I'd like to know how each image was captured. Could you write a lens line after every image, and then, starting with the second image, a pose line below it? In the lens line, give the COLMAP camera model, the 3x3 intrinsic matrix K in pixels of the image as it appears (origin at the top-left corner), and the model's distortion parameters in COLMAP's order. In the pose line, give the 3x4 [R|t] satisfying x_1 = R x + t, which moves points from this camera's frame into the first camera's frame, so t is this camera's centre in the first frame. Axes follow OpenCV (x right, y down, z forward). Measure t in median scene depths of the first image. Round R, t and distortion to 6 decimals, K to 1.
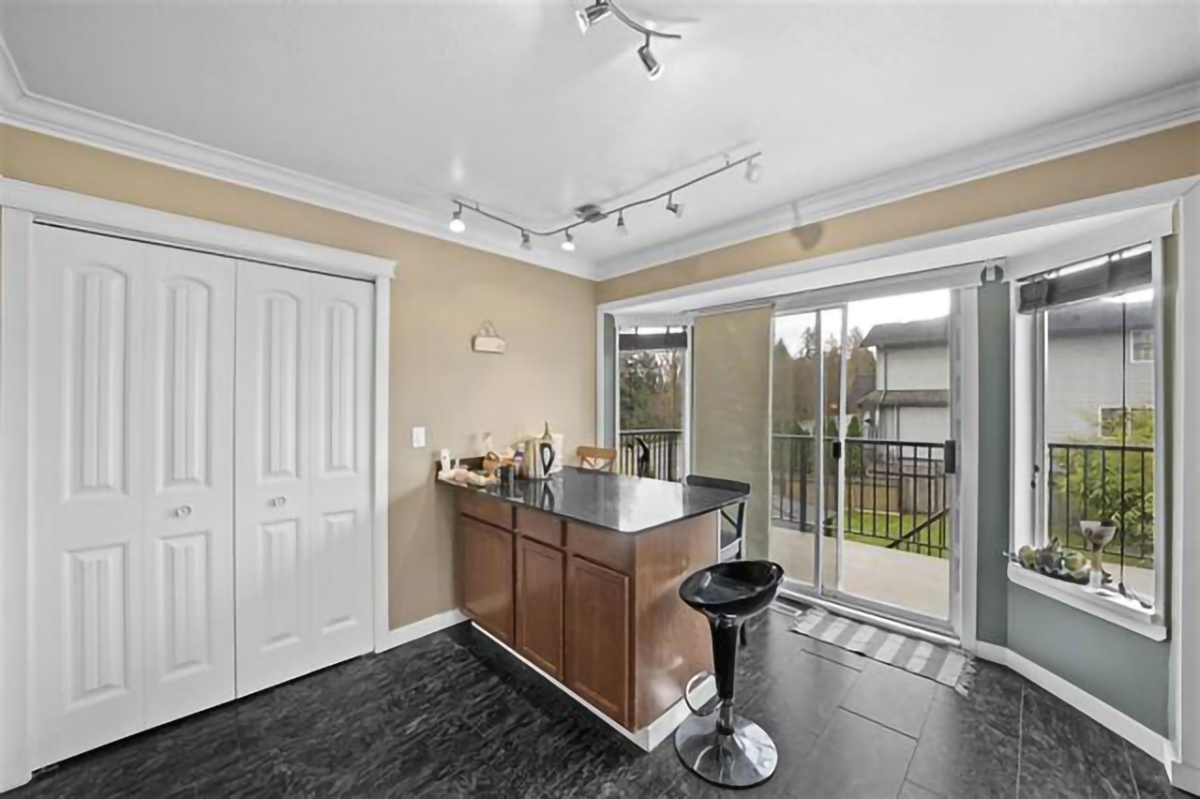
lens RADIAL K [[458.5, 0, 596.9], [0, 458.5, 402.5], [0, 0, 1]] dist [-0.013572, 0.000130]
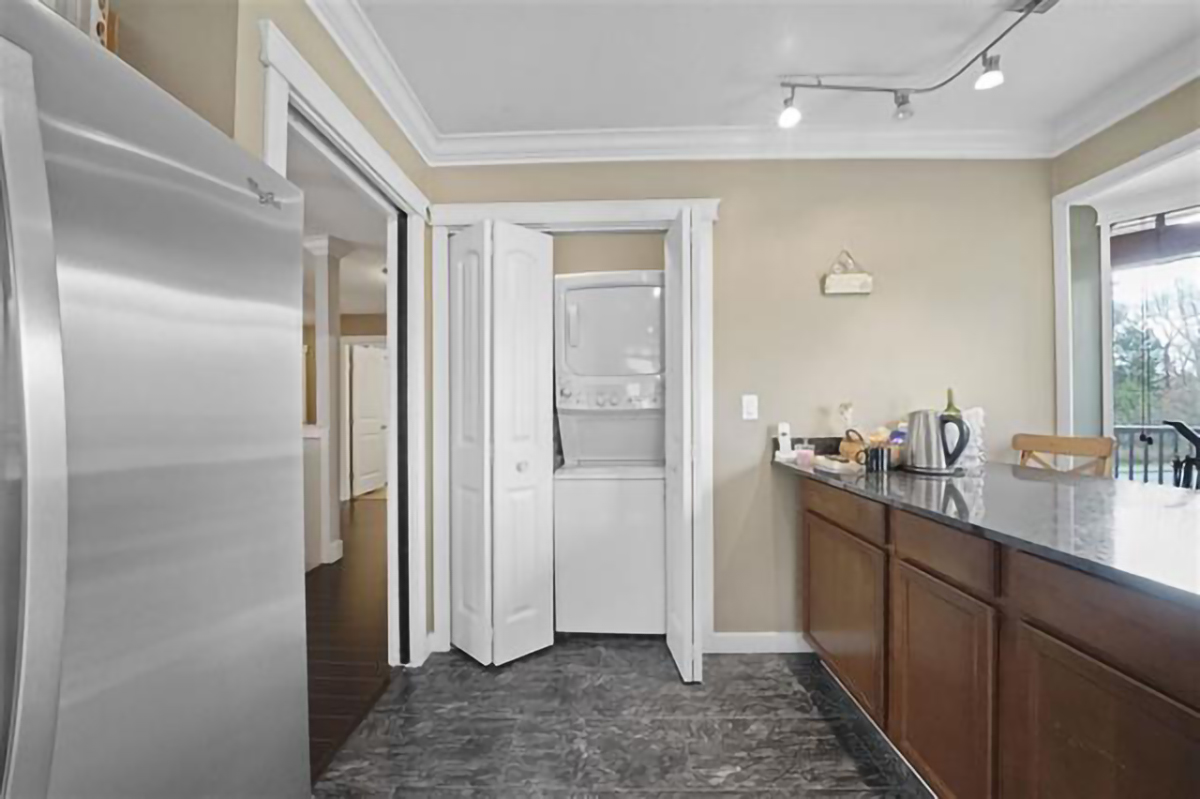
lens RADIAL K [[433.3, 0, 582.0], [0, 433.3, 406.9], [0, 0, 1]] dist [-0.022660, 0.000603]
pose [[0.684806, -0.009298, -0.728666, -0.034236], [0.009487, 0.999948, -0.003844, 0.078118], [0.728663, -0.004281, 0.684859, 0.262987]]
